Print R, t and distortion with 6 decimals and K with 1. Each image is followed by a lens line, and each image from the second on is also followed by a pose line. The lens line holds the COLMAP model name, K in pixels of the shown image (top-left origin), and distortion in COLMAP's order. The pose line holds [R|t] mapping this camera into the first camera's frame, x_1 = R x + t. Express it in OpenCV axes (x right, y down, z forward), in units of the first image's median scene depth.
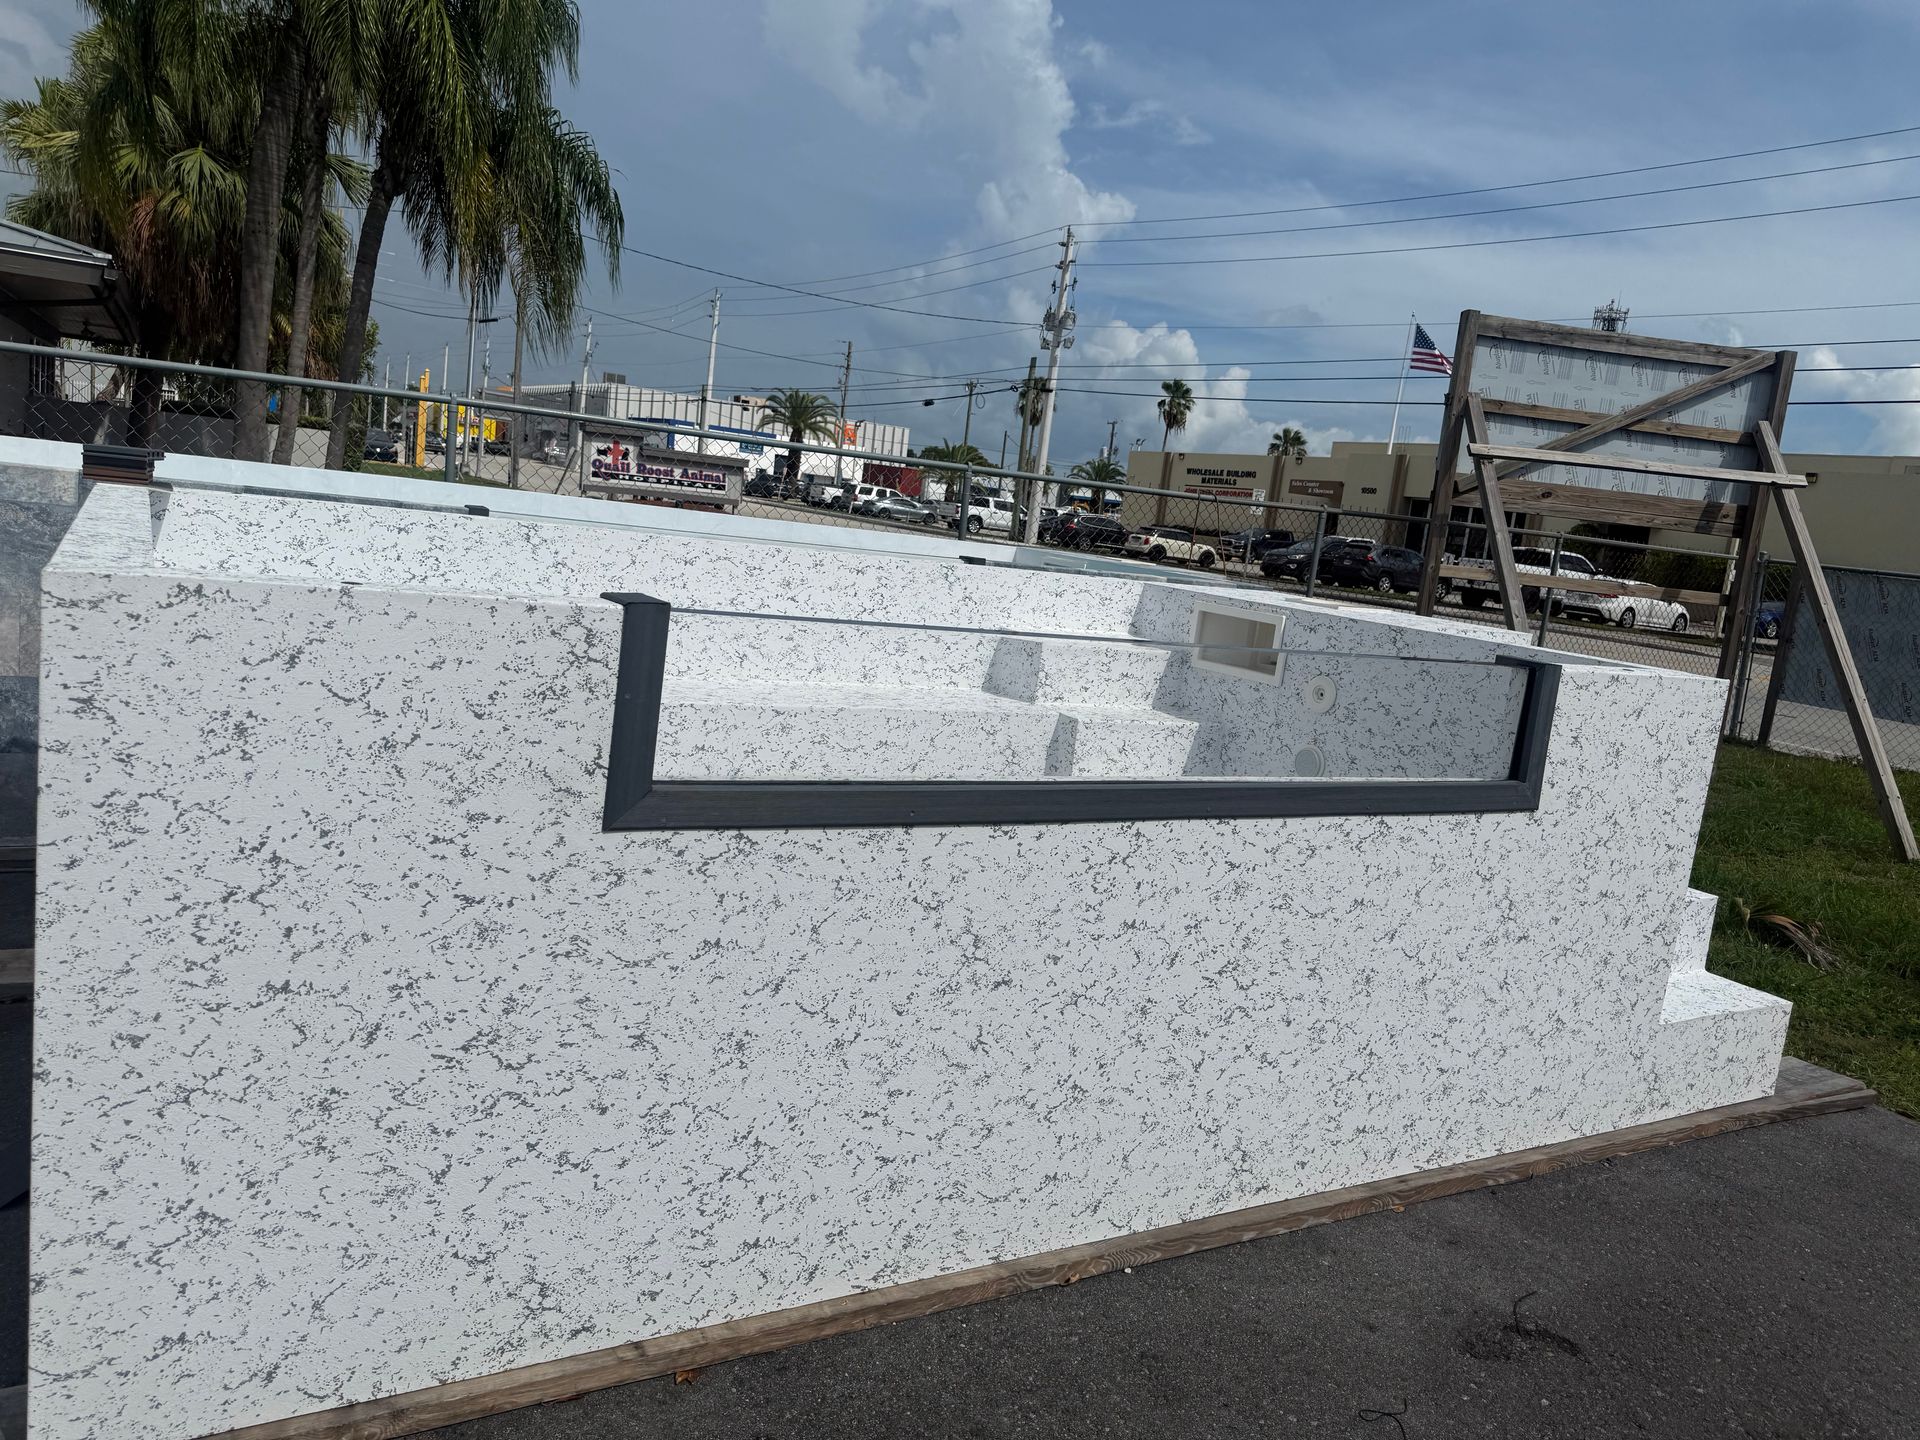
lens RADIAL K [[1369.8, 0, 965.0], [0, 1369.8, 728.1], [0, 0, 1]] dist [0.034061, -0.039459]
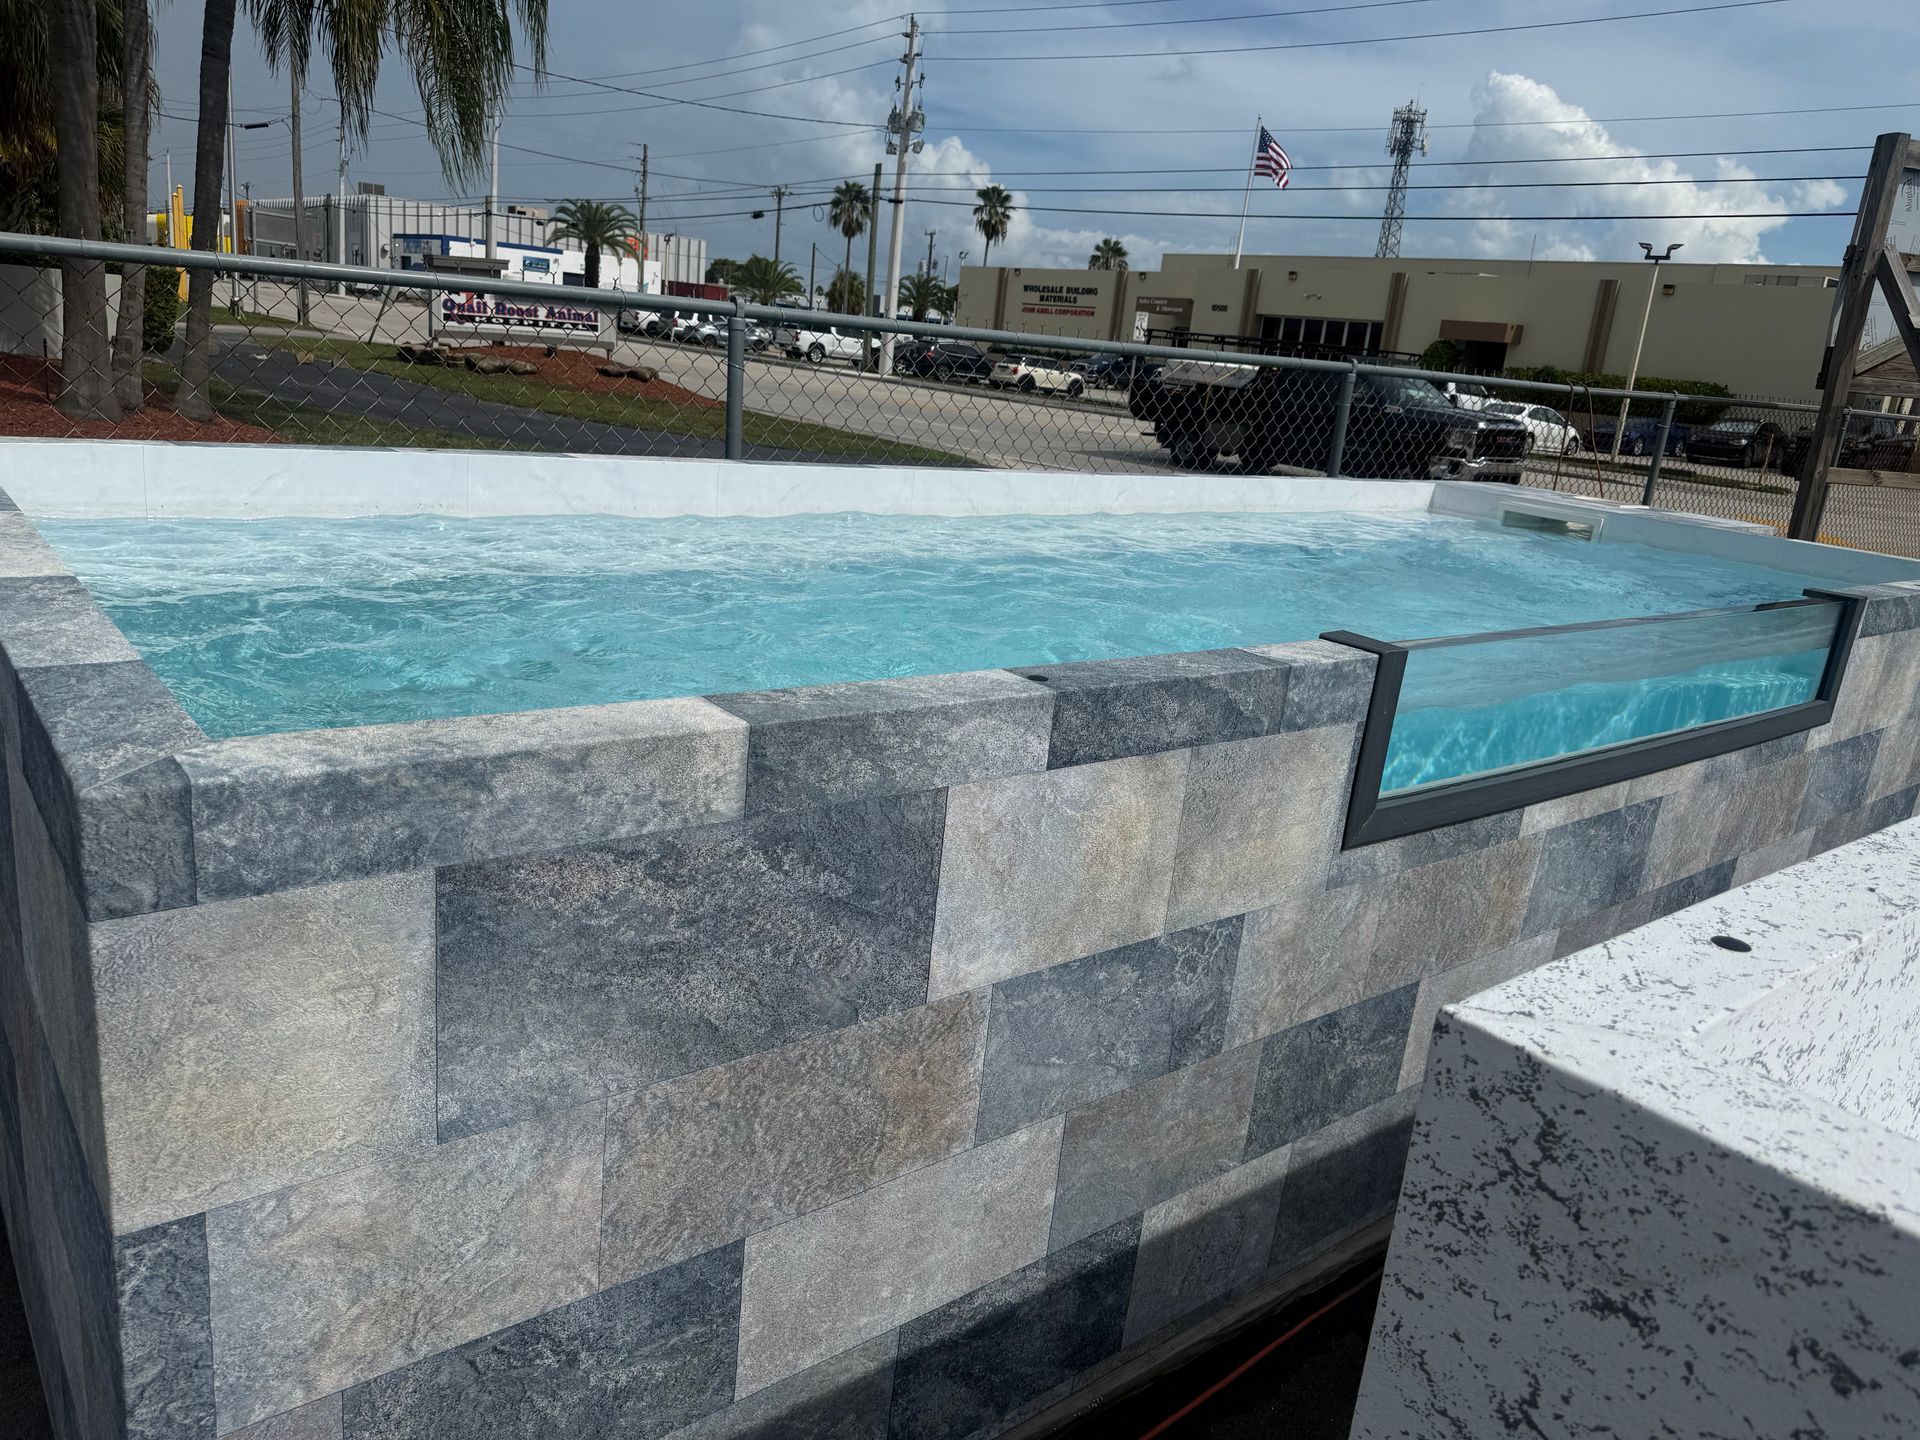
lens RADIAL K [[1369.8, 0, 942.4], [0, 1369.8, 717.9], [0, 0, 1]] dist [0.034061, -0.039459]
pose [[0.989506, -0.056504, 0.132987, -0.091920], [0.039865, 0.991404, 0.124615, -0.032717], [-0.138885, -0.118005, 0.983253, 0.094544]]
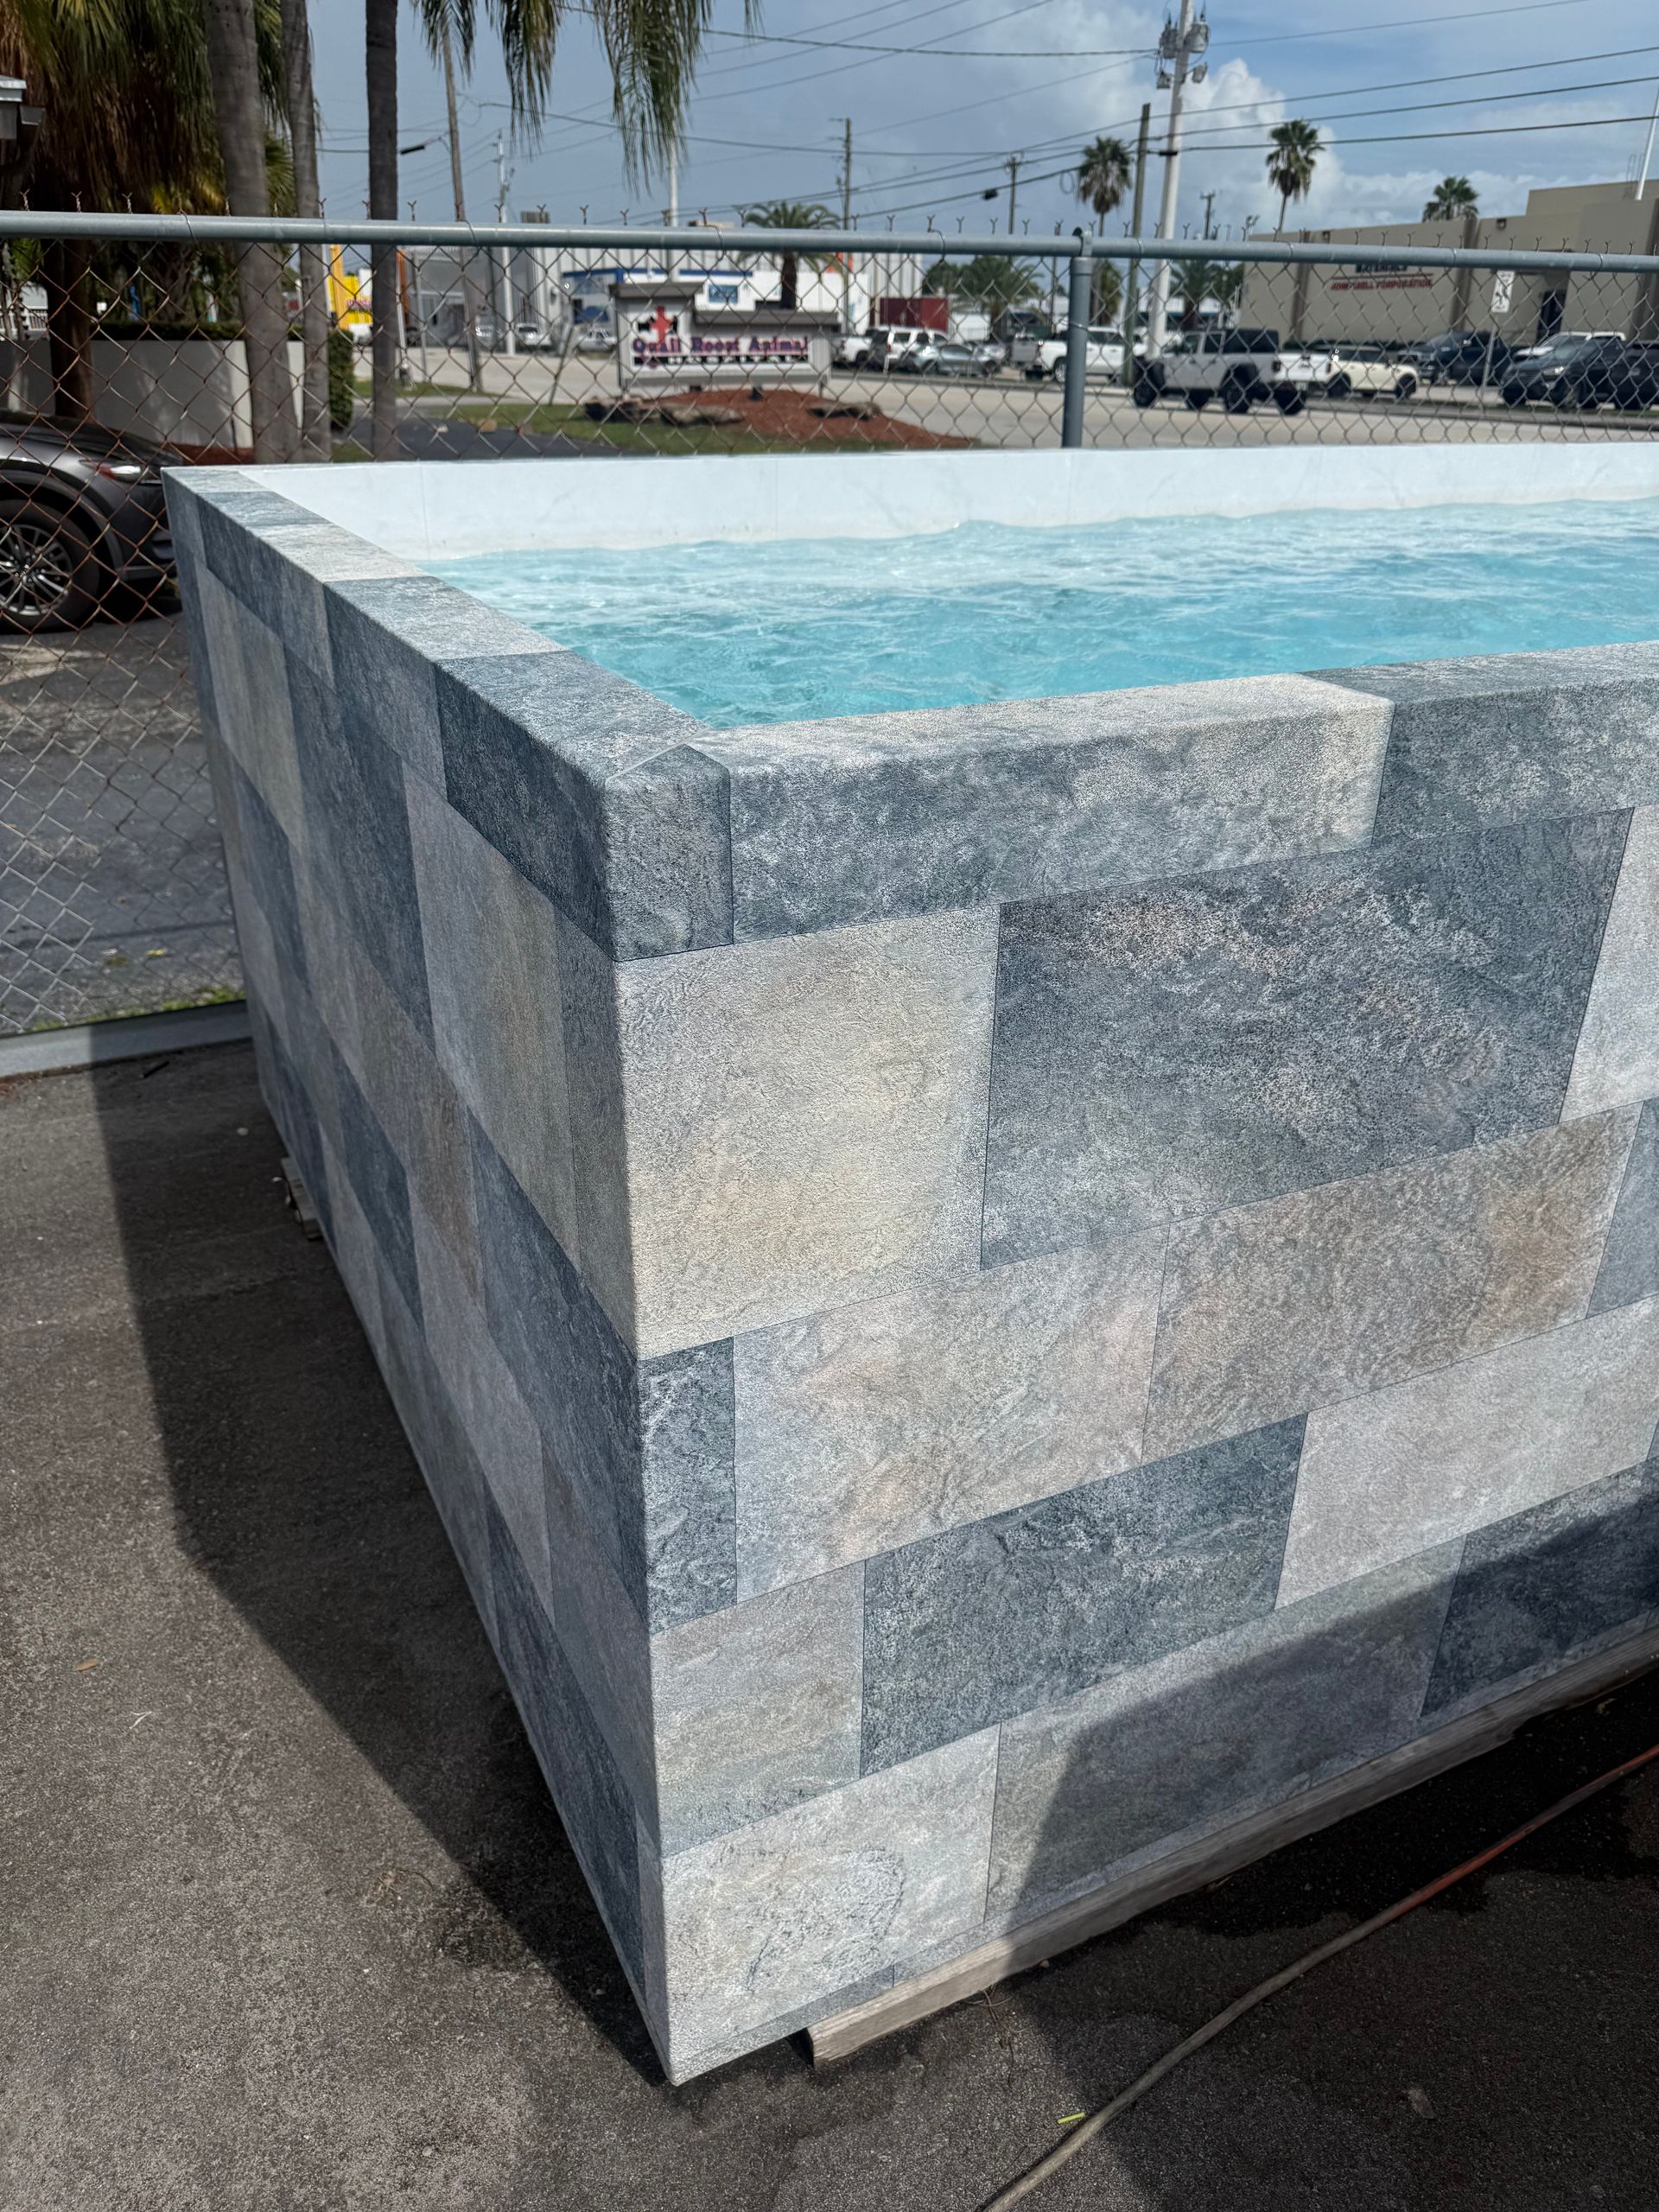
lens RADIAL K [[1578.1, 0, 820.1], [0, 1578.1, 1112.8], [0, 0, 1]] dist [0.034061, -0.039459]
pose [[0.991750, -0.061198, -0.112633, -0.102407], [0.090527, 0.956478, 0.277408, -0.029181], [0.090755, -0.285315, 0.954127, 0.102240]]
